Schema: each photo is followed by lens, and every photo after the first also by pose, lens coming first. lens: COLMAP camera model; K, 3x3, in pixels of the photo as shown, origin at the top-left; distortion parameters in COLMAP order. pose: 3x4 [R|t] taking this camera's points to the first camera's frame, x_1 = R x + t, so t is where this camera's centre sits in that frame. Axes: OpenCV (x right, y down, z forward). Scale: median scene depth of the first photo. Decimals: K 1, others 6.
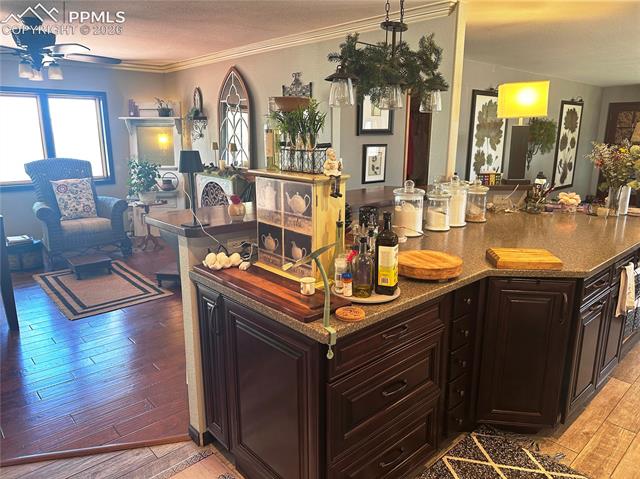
lens RADIAL K [[450.3, 0, 320.0], [0, 450.3, 239.5], [0, 0, 1]] dist [0.024495, -0.002112]
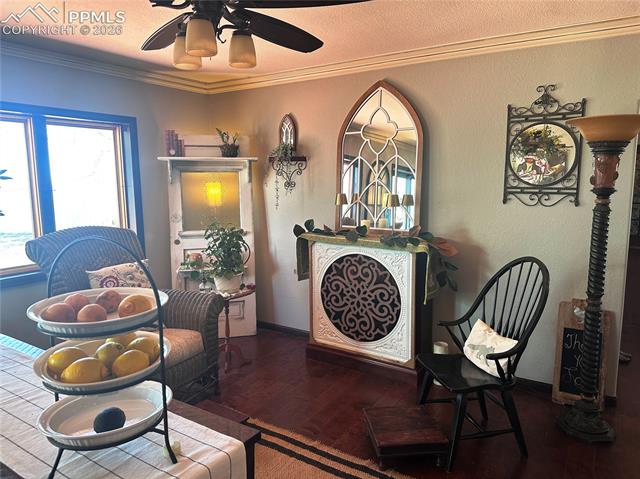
lens RADIAL K [[450.3, 0, 320.0], [0, 450.3, 239.5], [0, 0, 1]] dist [0.024495, -0.002112]
pose [[0.964339, -0.045730, 0.260688, -0.408804], [0.071878, 0.993193, -0.091664, -0.085437], [-0.254722, 0.107133, 0.961062, 0.362809]]
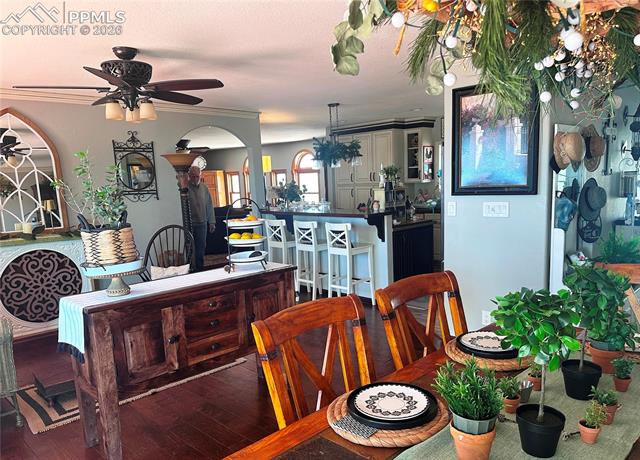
lens RADIAL K [[482.9, 0, 320.0], [0, 482.9, 230.0], [0, 0, 1]] dist [0.002166, 0.000720]
pose [[-0.050995, -0.104810, 0.993184, -0.971380], [0.275778, 0.954333, 0.114870, -0.110891], [-0.959868, 0.279756, -0.019762, 0.490564]]
